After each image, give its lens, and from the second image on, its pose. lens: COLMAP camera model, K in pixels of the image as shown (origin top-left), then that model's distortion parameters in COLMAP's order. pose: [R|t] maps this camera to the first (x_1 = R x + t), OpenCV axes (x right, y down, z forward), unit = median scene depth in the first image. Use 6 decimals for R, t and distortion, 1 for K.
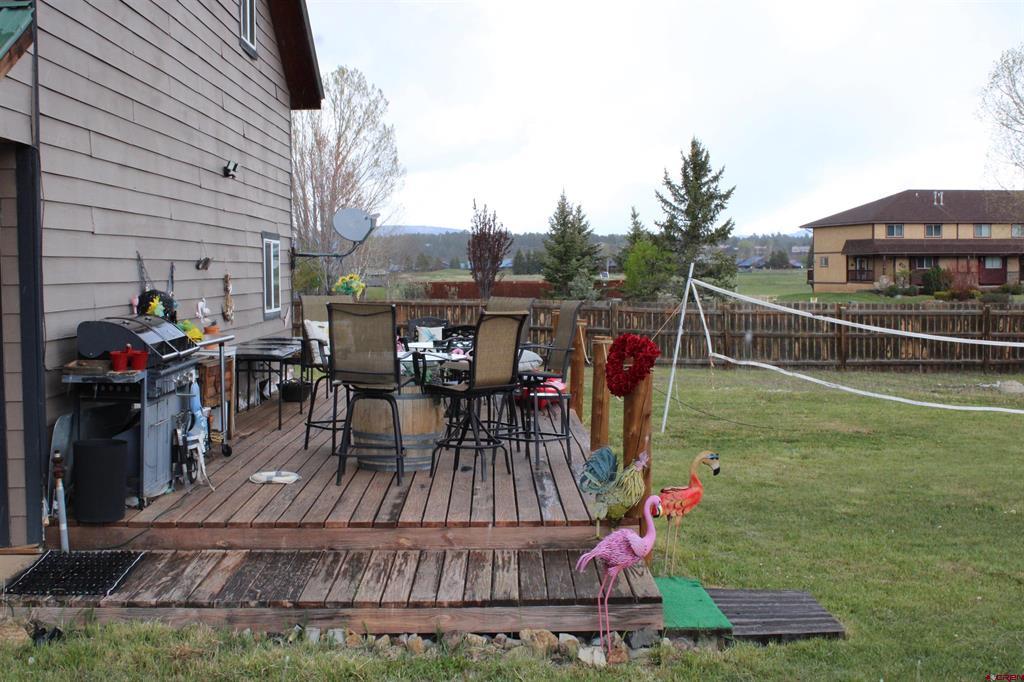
lens RADIAL K [[1438.1, 0, 508.7], [0, 1438.1, 315.8], [0, 0, 1]] dist [-0.044261, 0.032049]
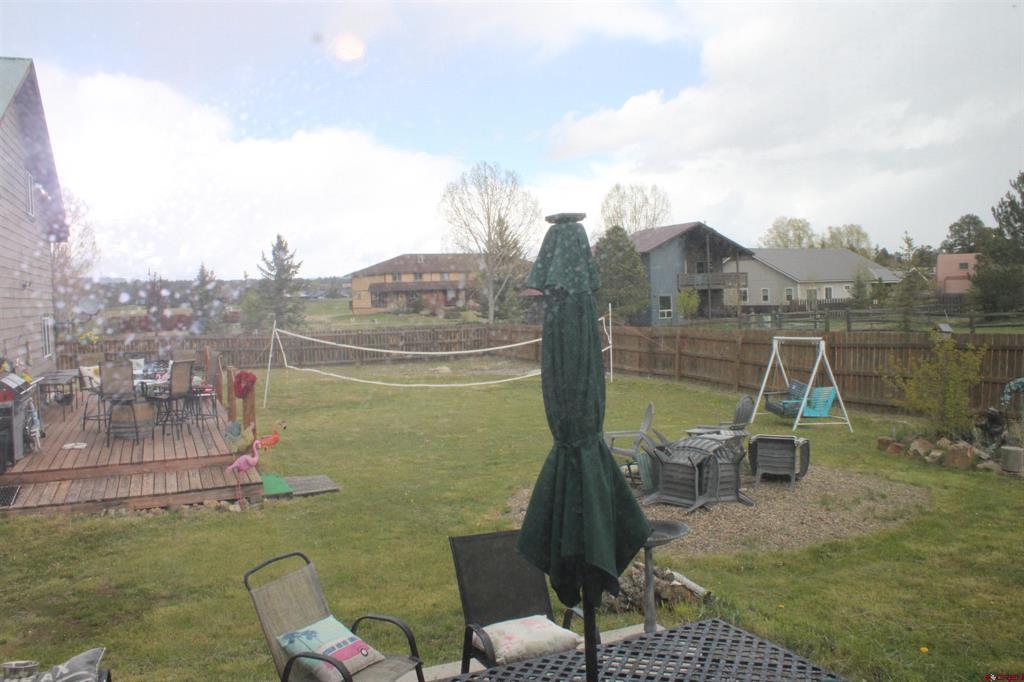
lens RADIAL K [[858.9, 0, 510.0], [0, 858.9, 323.5], [0, 0, 1]] dist [-0.165070, 0.149664]
pose [[0.925210, -0.041150, 0.377217, -0.022489], [0.041878, 0.999103, 0.006275, -0.042360], [-0.377137, 0.009991, 0.926104, -0.323448]]
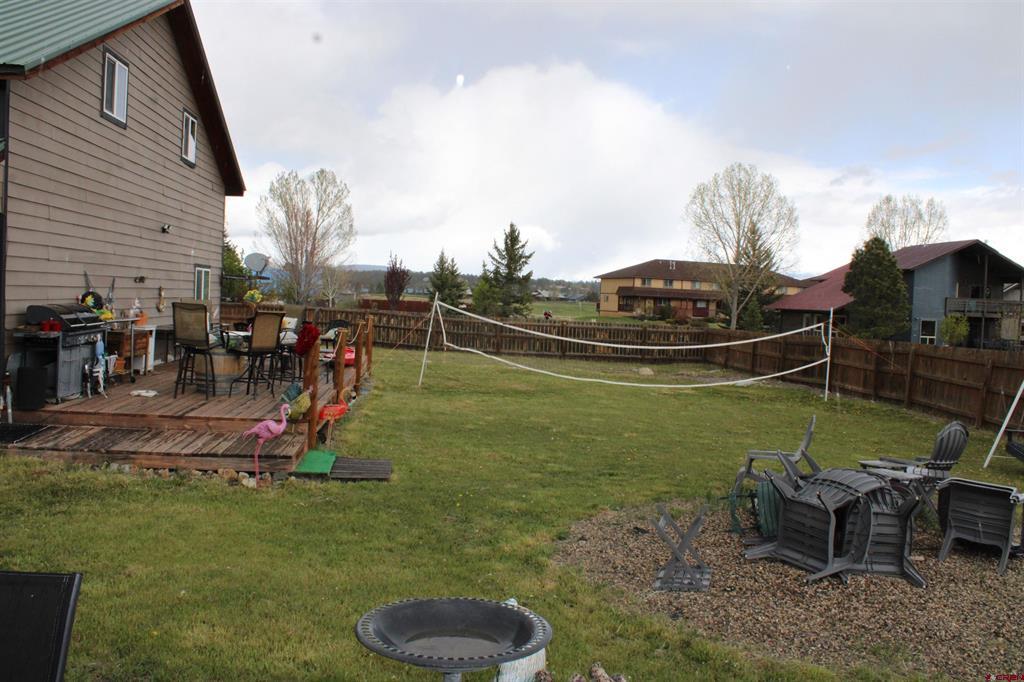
lens RADIAL K [[862.3, 0, 510.6], [0, 862.3, 325.9], [0, 0, 1]] dist [-0.163239, 0.148182]
pose [[0.994917, 0.045446, 0.089860, 0.196805], [-0.045627, 0.998959, -0.000039, 0.001690], [-0.089768, -0.004061, 0.995954, -0.132824]]
